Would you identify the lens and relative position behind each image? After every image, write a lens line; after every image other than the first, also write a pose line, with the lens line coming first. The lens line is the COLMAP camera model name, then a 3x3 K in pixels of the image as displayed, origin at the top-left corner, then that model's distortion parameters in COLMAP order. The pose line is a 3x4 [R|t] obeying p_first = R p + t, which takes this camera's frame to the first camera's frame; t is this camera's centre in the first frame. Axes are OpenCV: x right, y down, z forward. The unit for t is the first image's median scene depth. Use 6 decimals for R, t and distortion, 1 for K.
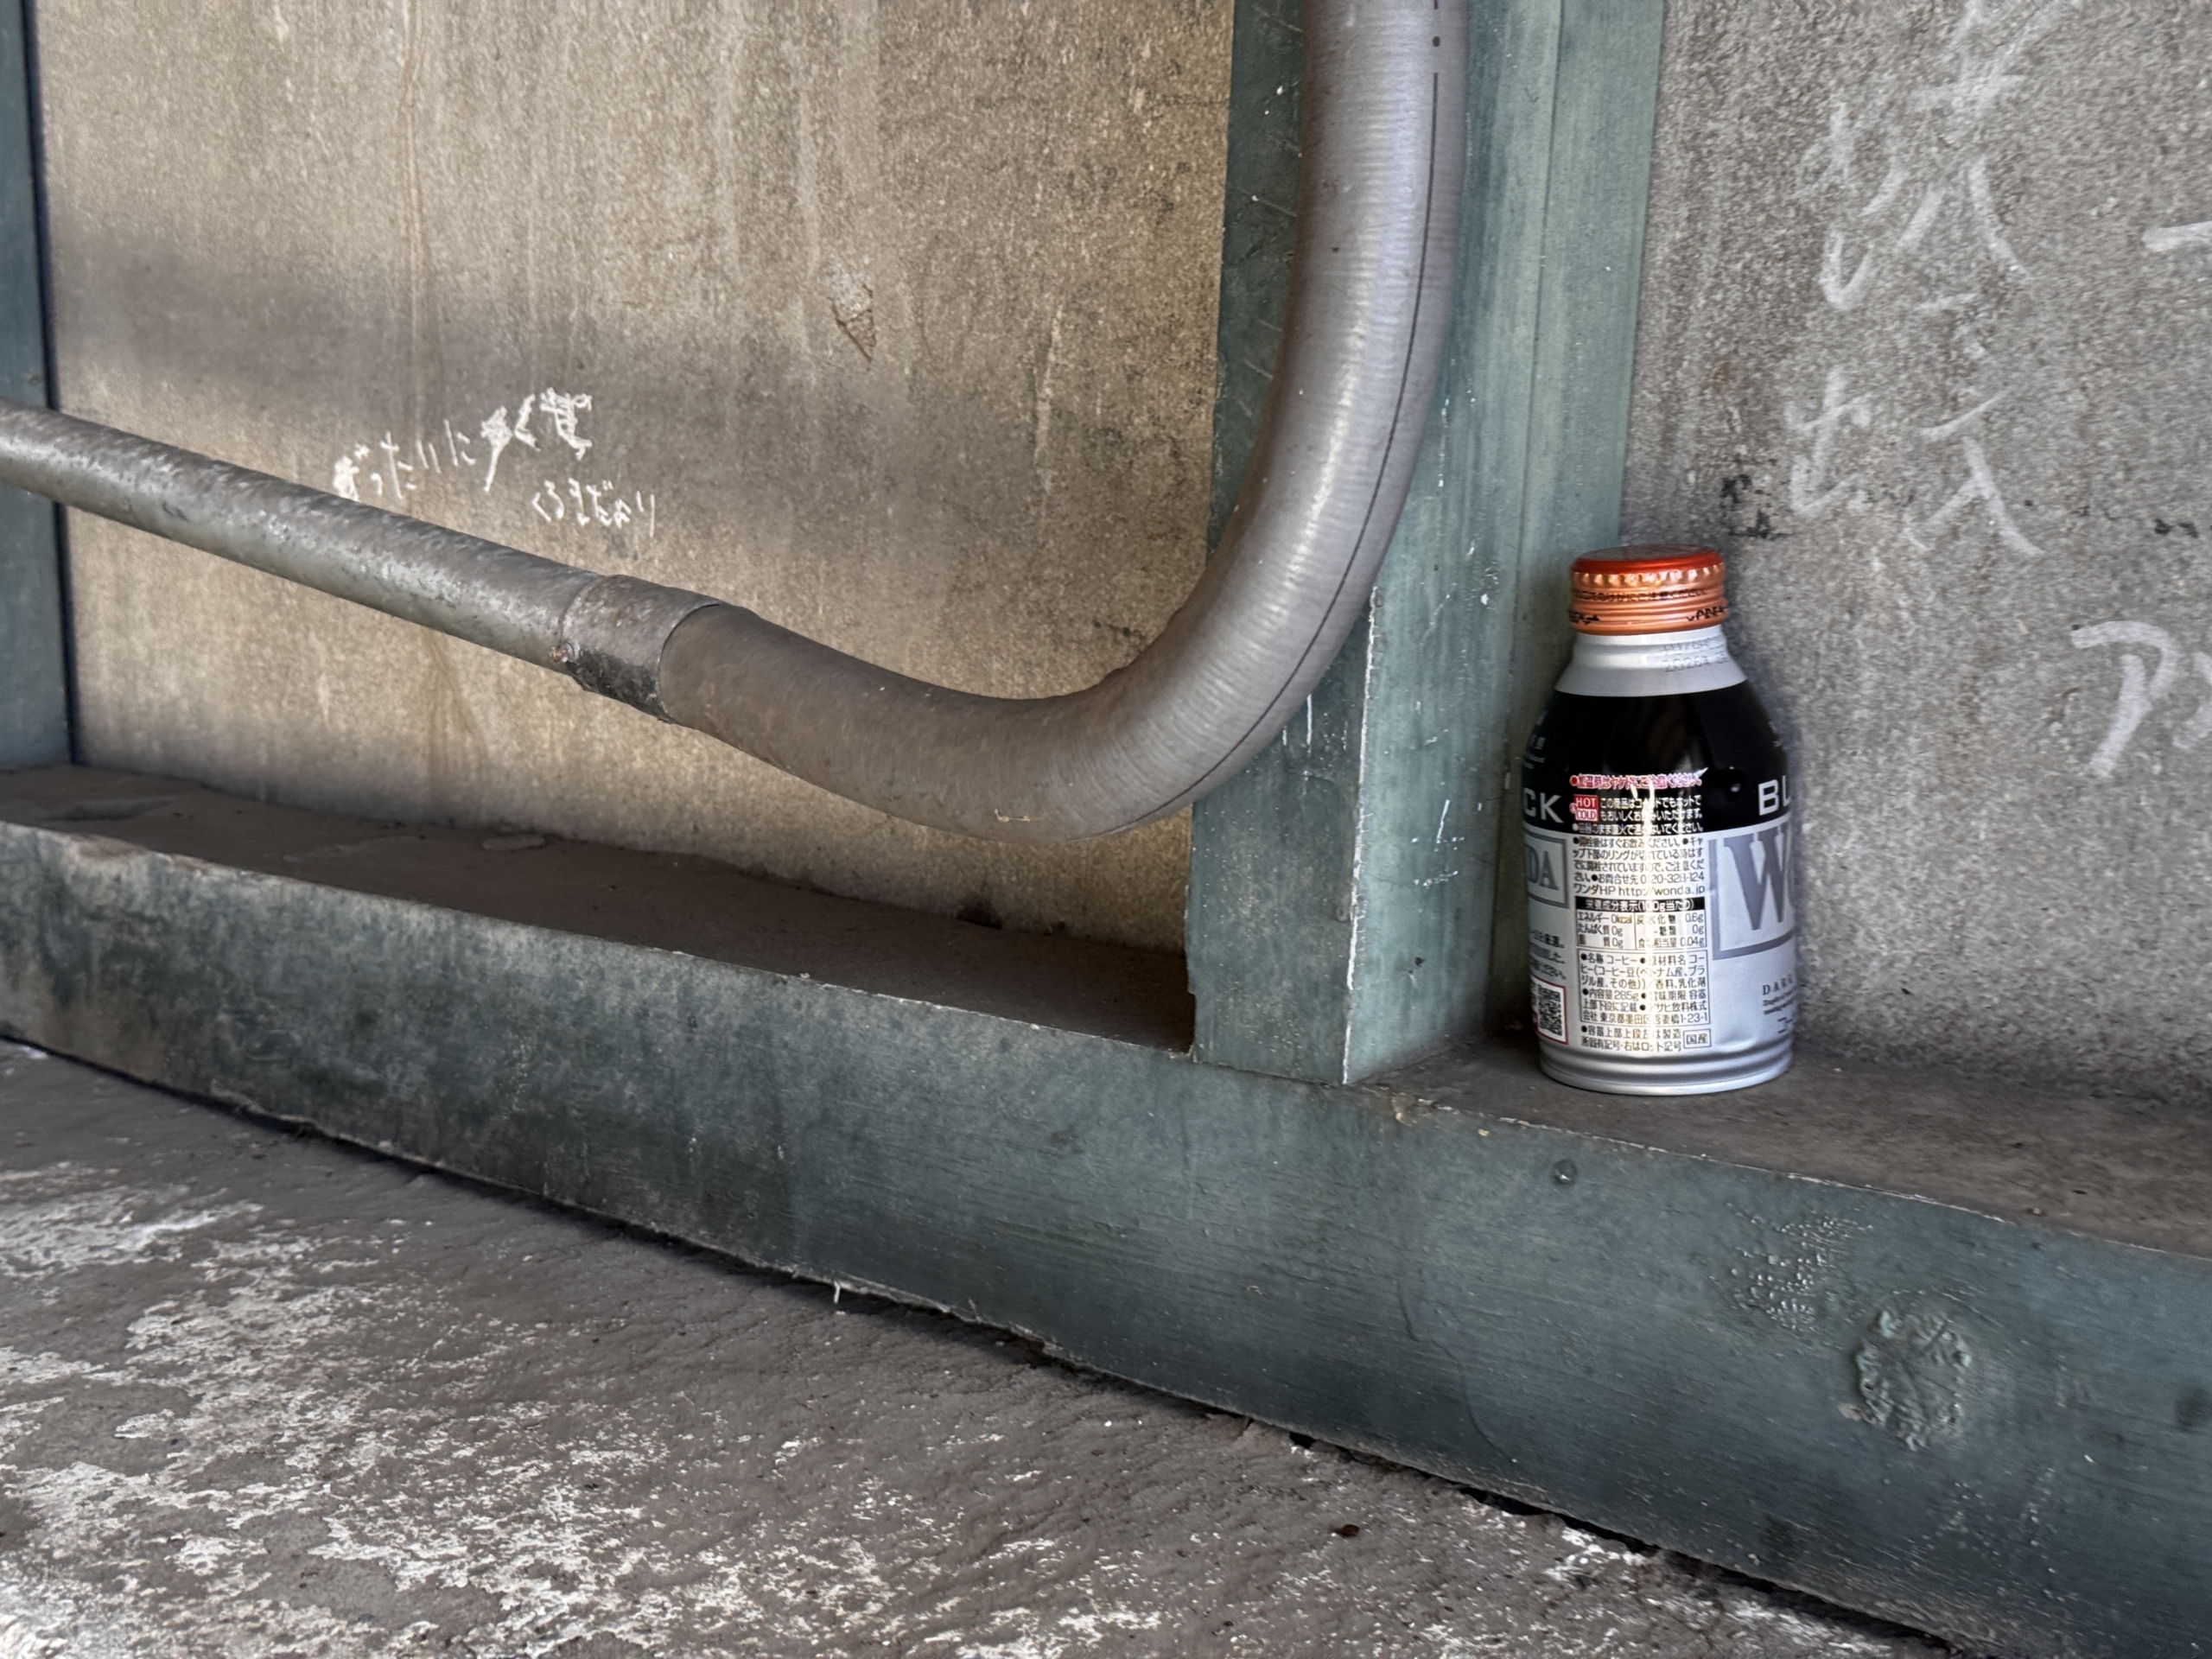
lens RADIAL K [[3129.2, 0, 1094.4], [0, 3129.2, 847.8], [0, 0, 1]] dist [0.131444, 0.000000]
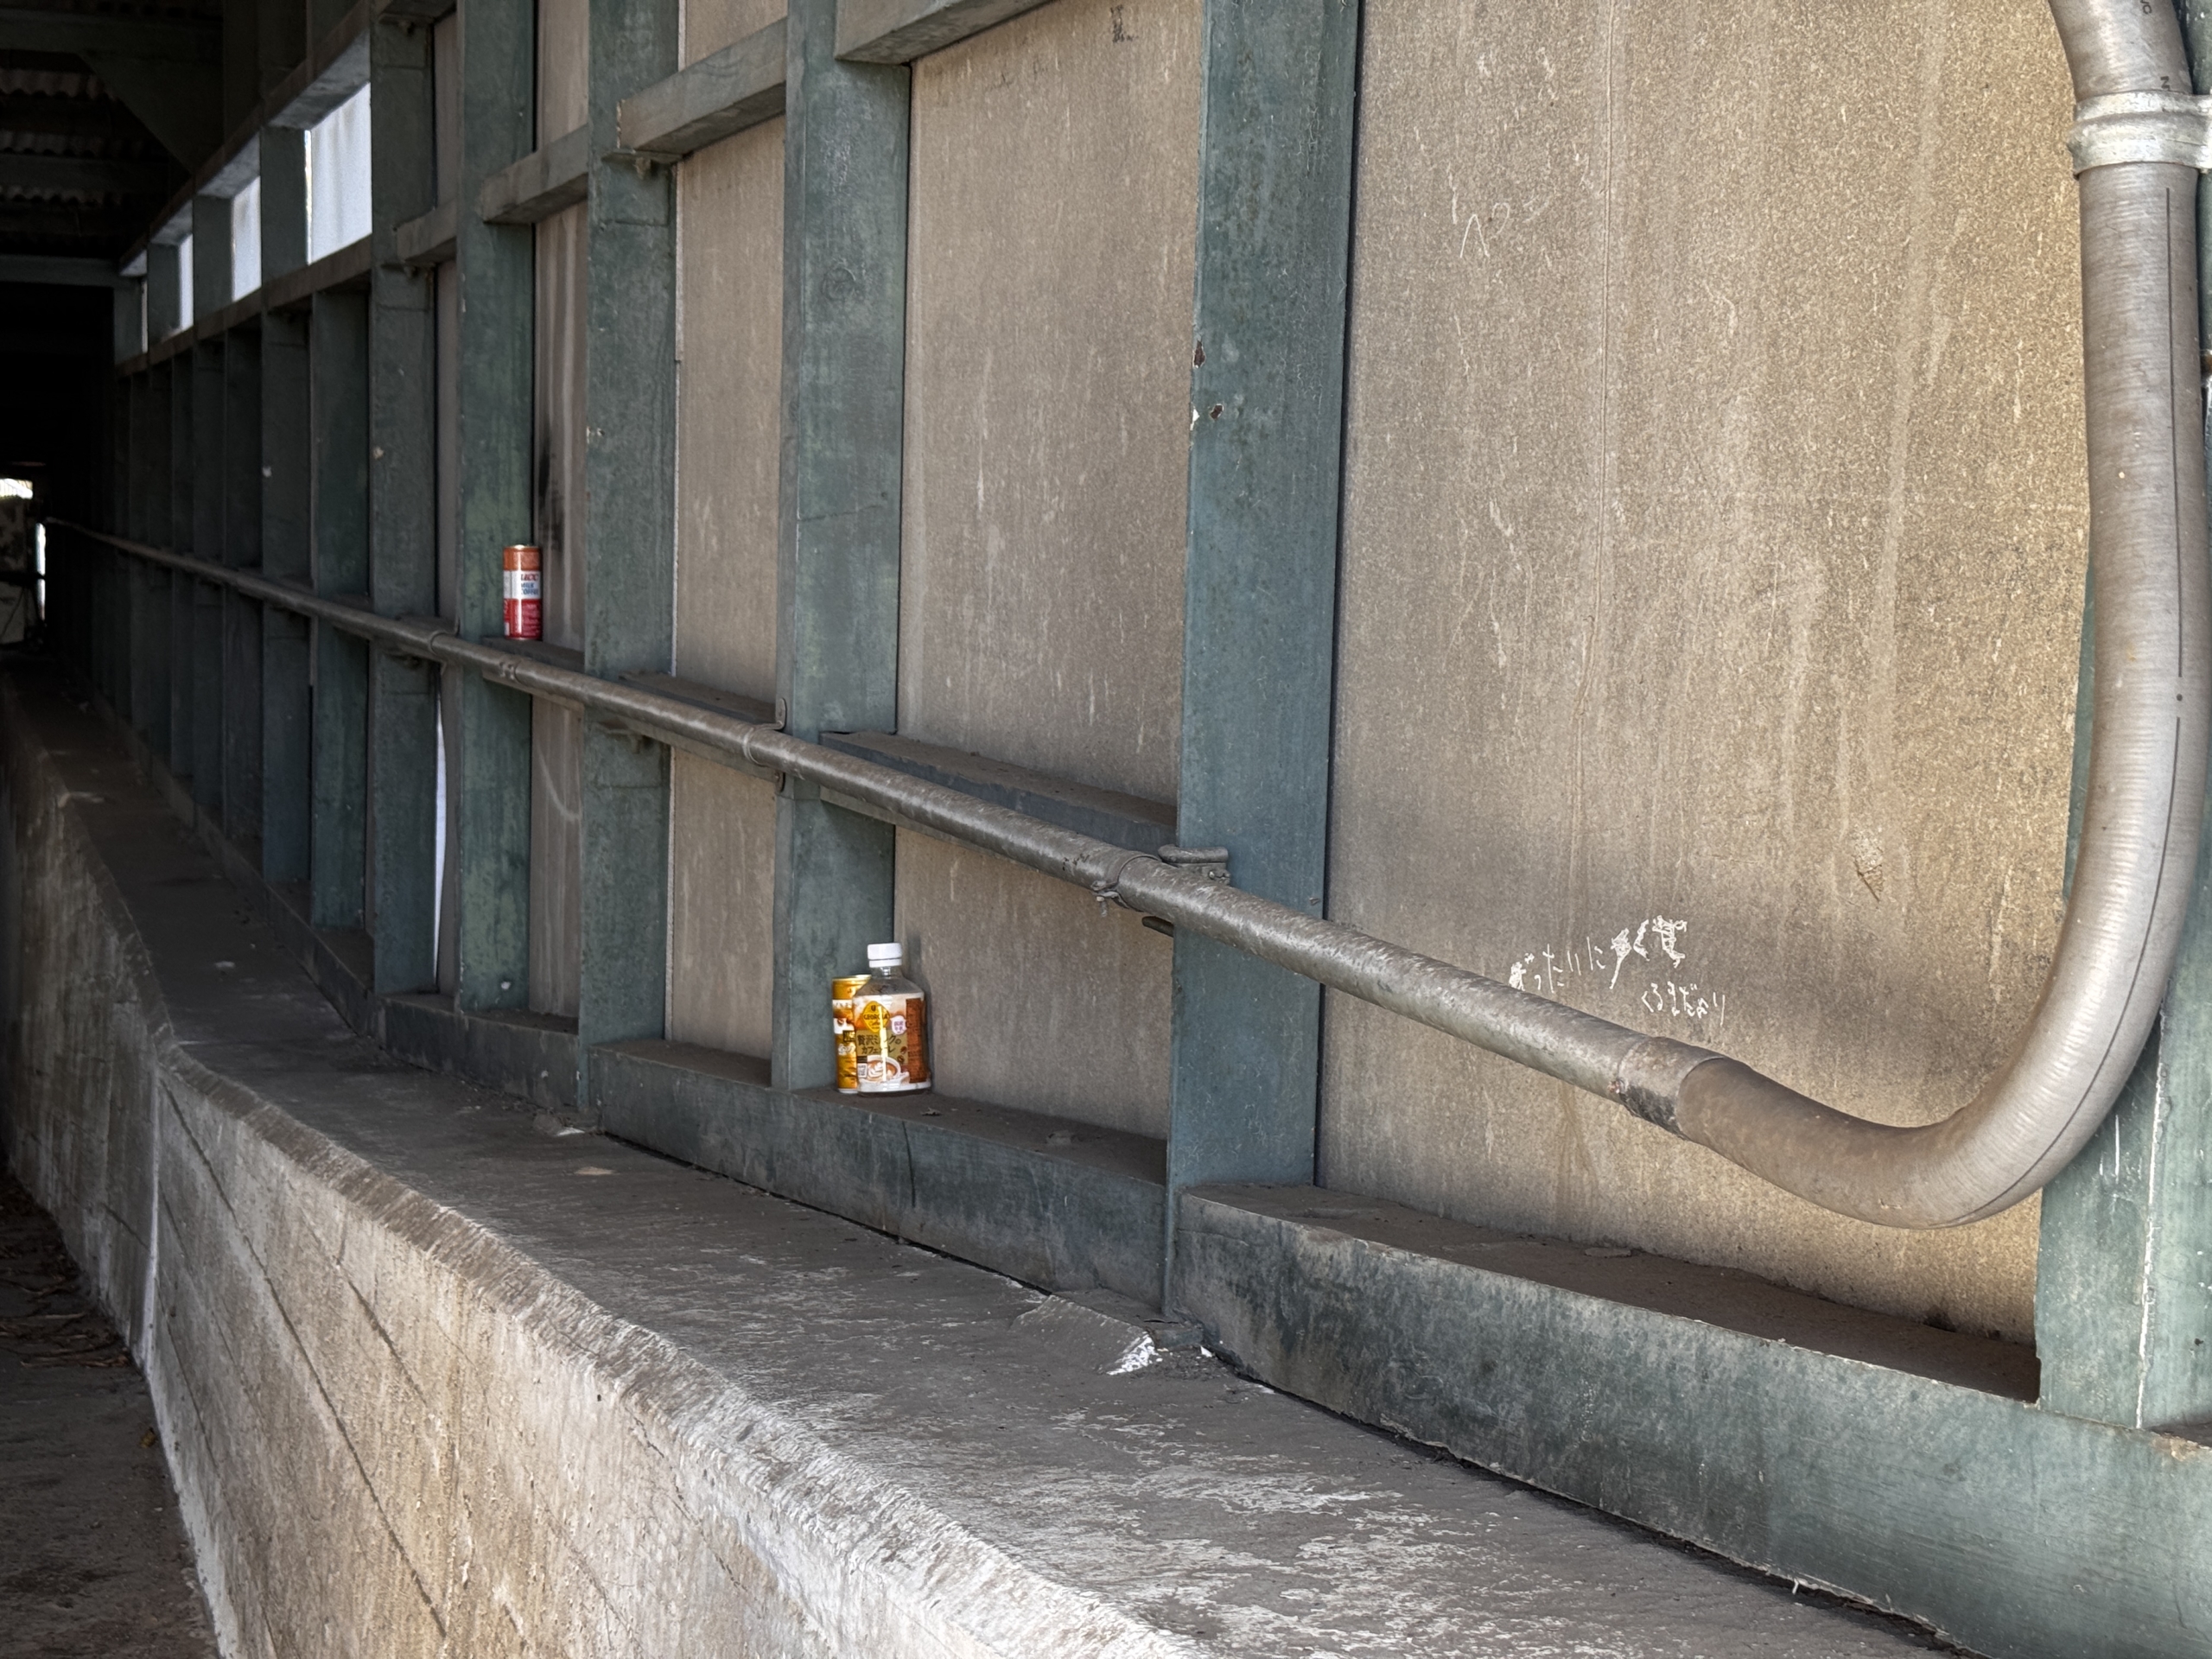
lens RADIAL K [[3129.2, 0, 1103.4], [0, 3129.2, 832.0], [0, 0, 1]] dist [0.131444, 0.000000]
pose [[0.919409, 0.036057, -0.391646, 0.154168], [-0.107185, 0.981068, -0.161300, 0.071529], [0.378416, 0.190280, 0.905867, -0.368976]]
